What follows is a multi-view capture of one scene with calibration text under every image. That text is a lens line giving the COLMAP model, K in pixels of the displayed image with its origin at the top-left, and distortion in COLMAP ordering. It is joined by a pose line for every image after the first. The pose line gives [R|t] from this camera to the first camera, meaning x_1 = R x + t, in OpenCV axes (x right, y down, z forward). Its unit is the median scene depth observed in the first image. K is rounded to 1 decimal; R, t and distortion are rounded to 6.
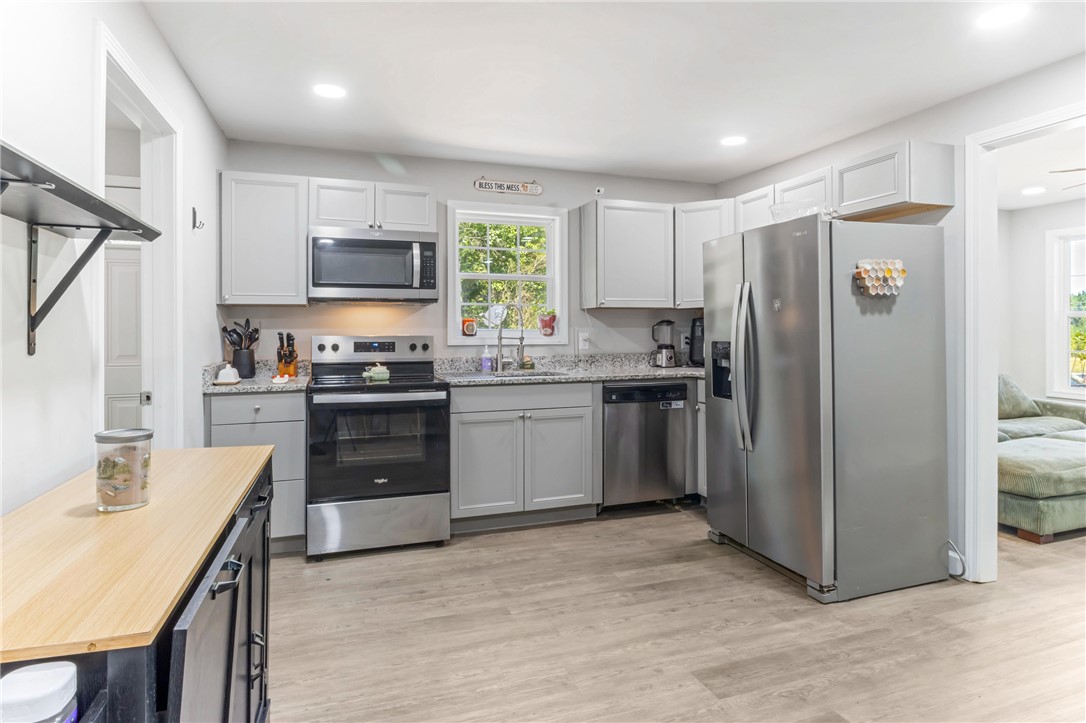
lens RADIAL K [[574.3, 0, 537.0], [0, 574.3, 323.9], [0, 0, 1]] dist [-0.012442, 0.000791]
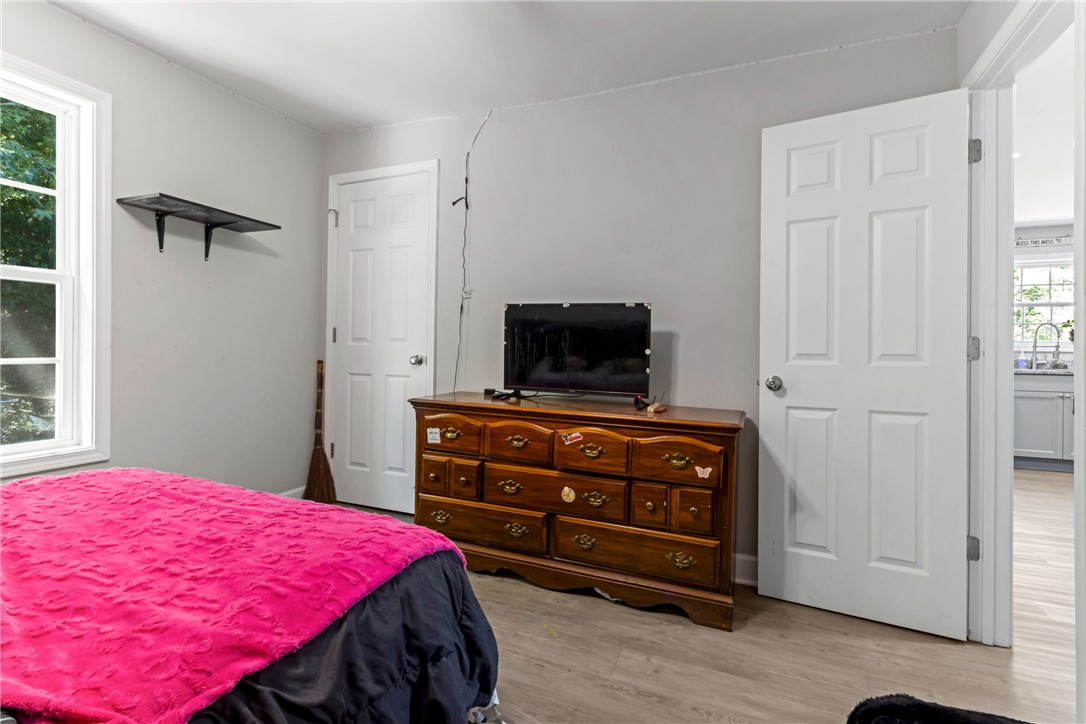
lens RADIAL K [[514.3, 0, 541.3], [0, 514.3, 350.4], [0, 0, 1]] dist [0.002983, 0.000590]
pose [[0.742530, 0.010421, -0.669732, -0.134912], [-0.006378, 0.999944, 0.008487, 0.035405], [0.669783, -0.002030, 0.742554, -0.946833]]
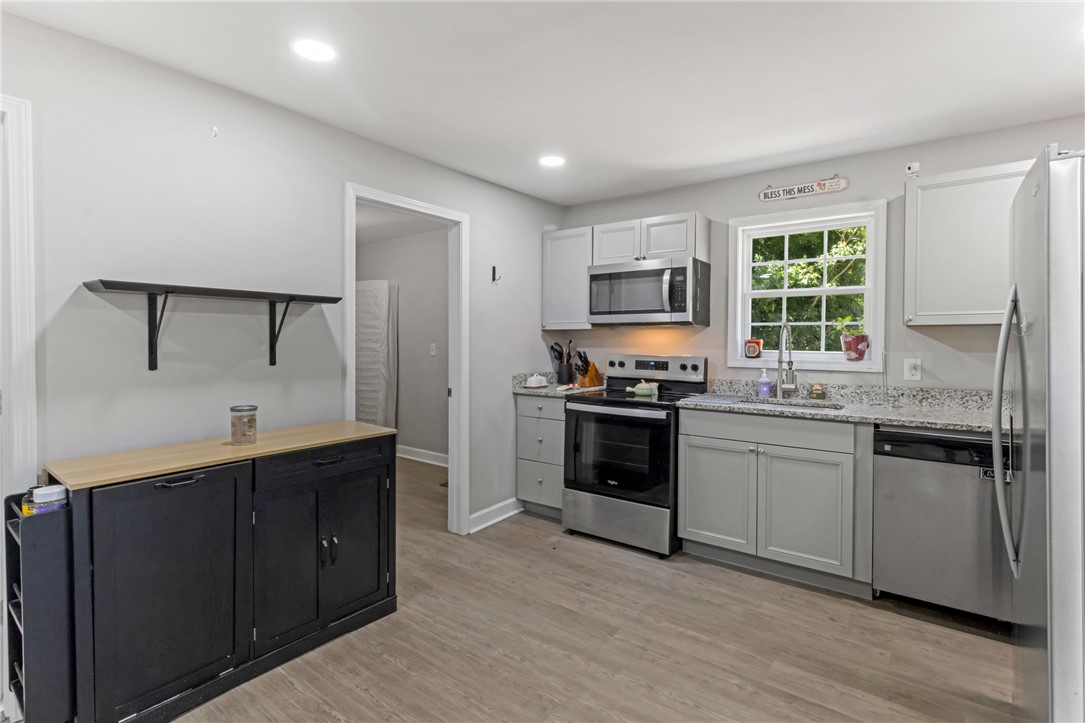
lens RADIAL K [[513.9, 0, 544.8], [0, 513.9, 341.6], [0, 0, 1]] dist [0.002983, 0.000590]
pose [[0.577107, 0.008571, -0.816623, 0.437751], [0.002159, 0.999925, 0.012021, -0.019542], [0.816666, -0.008701, 0.577046, 0.263626]]
